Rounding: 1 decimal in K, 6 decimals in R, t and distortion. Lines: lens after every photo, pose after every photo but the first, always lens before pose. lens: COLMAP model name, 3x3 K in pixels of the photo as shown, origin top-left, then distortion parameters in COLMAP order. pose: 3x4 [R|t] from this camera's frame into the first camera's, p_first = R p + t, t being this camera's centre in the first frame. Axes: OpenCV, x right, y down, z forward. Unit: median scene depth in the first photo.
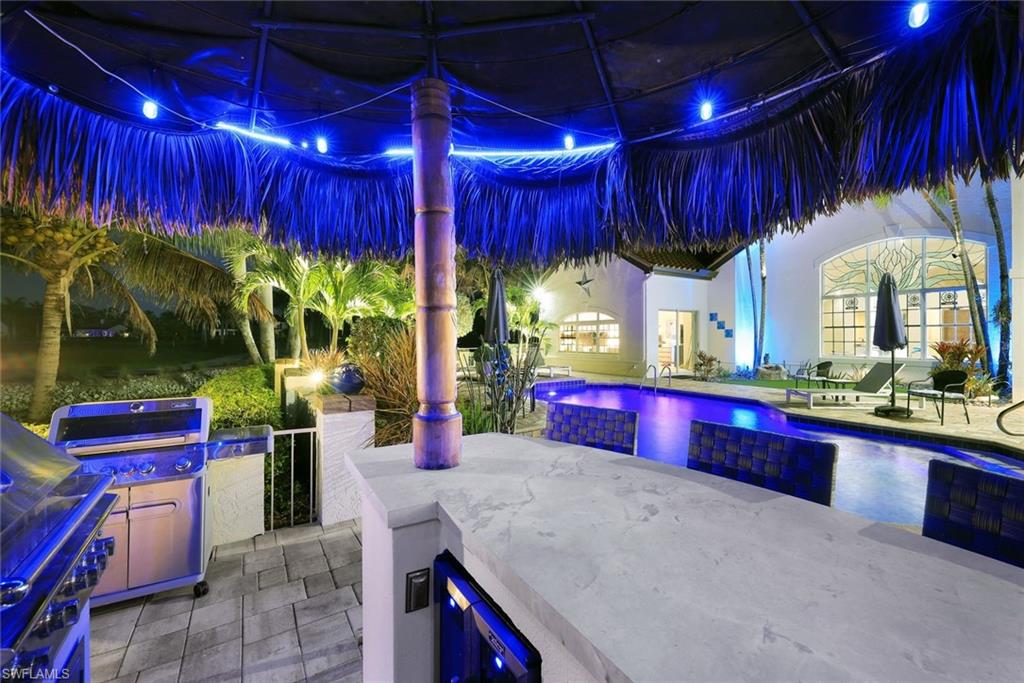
lens RADIAL K [[421.9, 0, 512.0], [0, 421.9, 341.5], [0, 0, 1]] dist [-0.000167, -0.000001]
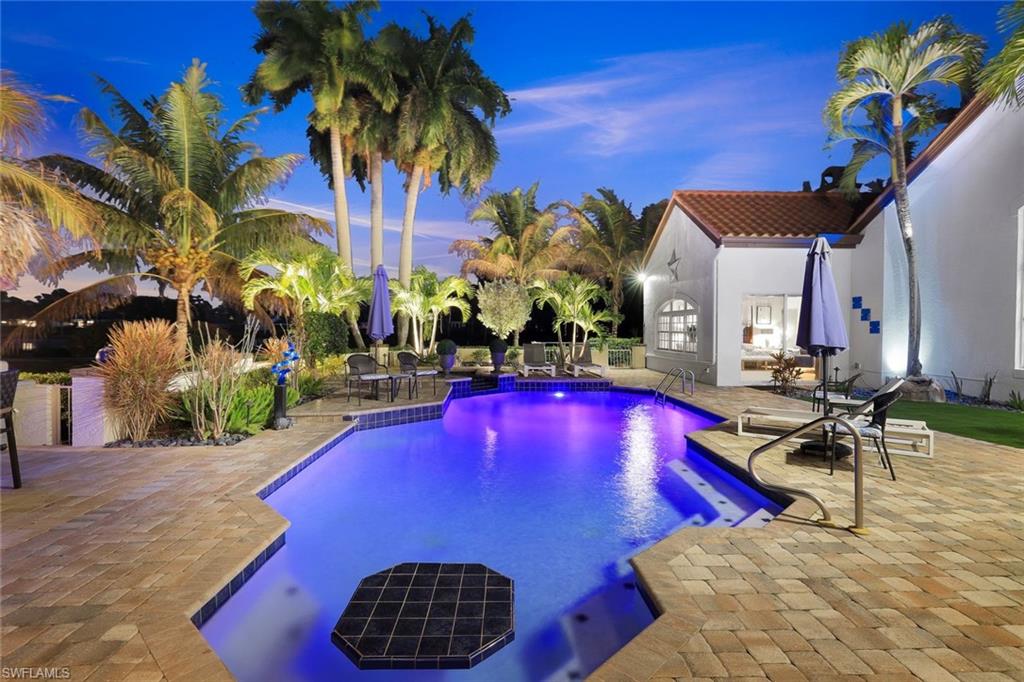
lens RADIAL K [[490.5, 0, 508.3], [0, 490.5, 332.8], [0, 0, 1]] dist [0.002740, 0.000503]
pose [[0.863292, 0.008344, -0.504636, 0.407554], [-0.011153, 0.999935, -0.002545, -0.002145], [0.504582, 0.007825, 0.863328, 0.050070]]
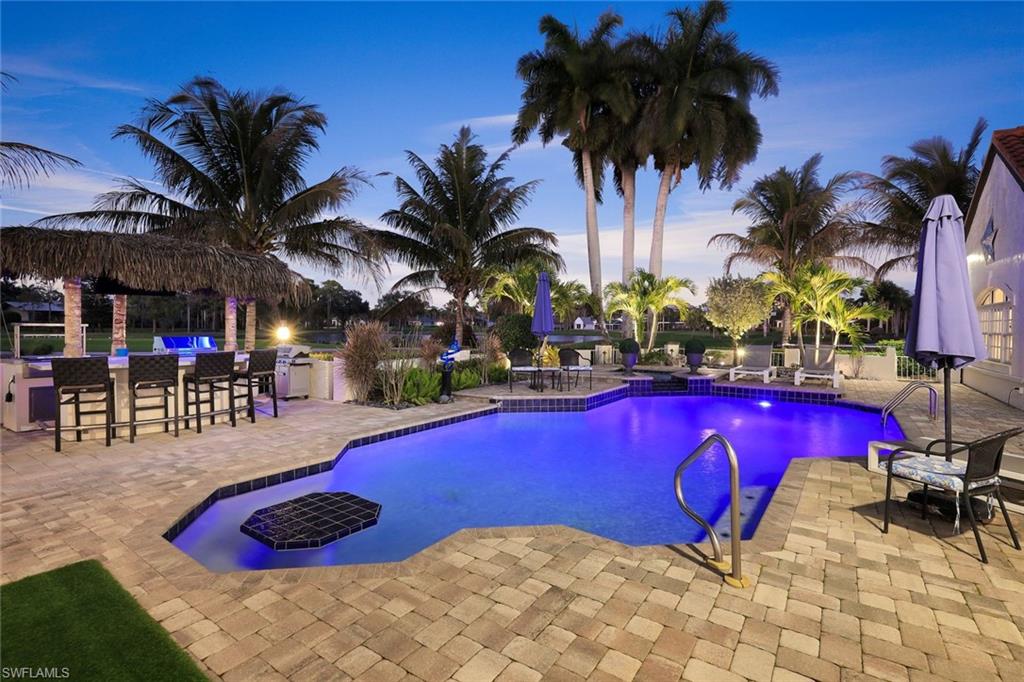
lens RADIAL K [[479.1, 0, 510.5], [0, 479.1, 336.8], [0, 0, 1]] dist [0.002074, 0.000171]
pose [[0.385892, 0.022714, -0.922264, 0.559238], [-0.018805, 0.999683, 0.016752, -0.004250], [0.922352, 0.010879, 0.386196, 0.180672]]
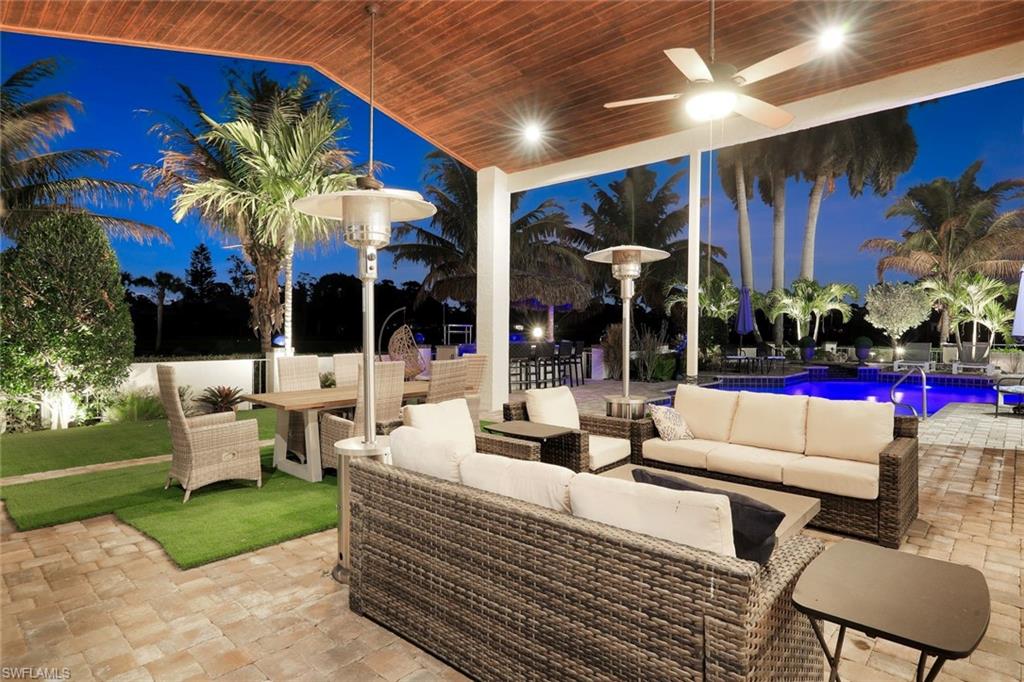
lens RADIAL K [[554.6, 0, 507.1], [0, 554.6, 338.5], [0, 0, 1]] dist [0.004092, 0.000099]
pose [[0.249368, 0.016463, -0.968269, 0.836223], [-0.019043, 0.999746, 0.012093, 0.008944], [0.968222, 0.015423, 0.249618, -0.182791]]
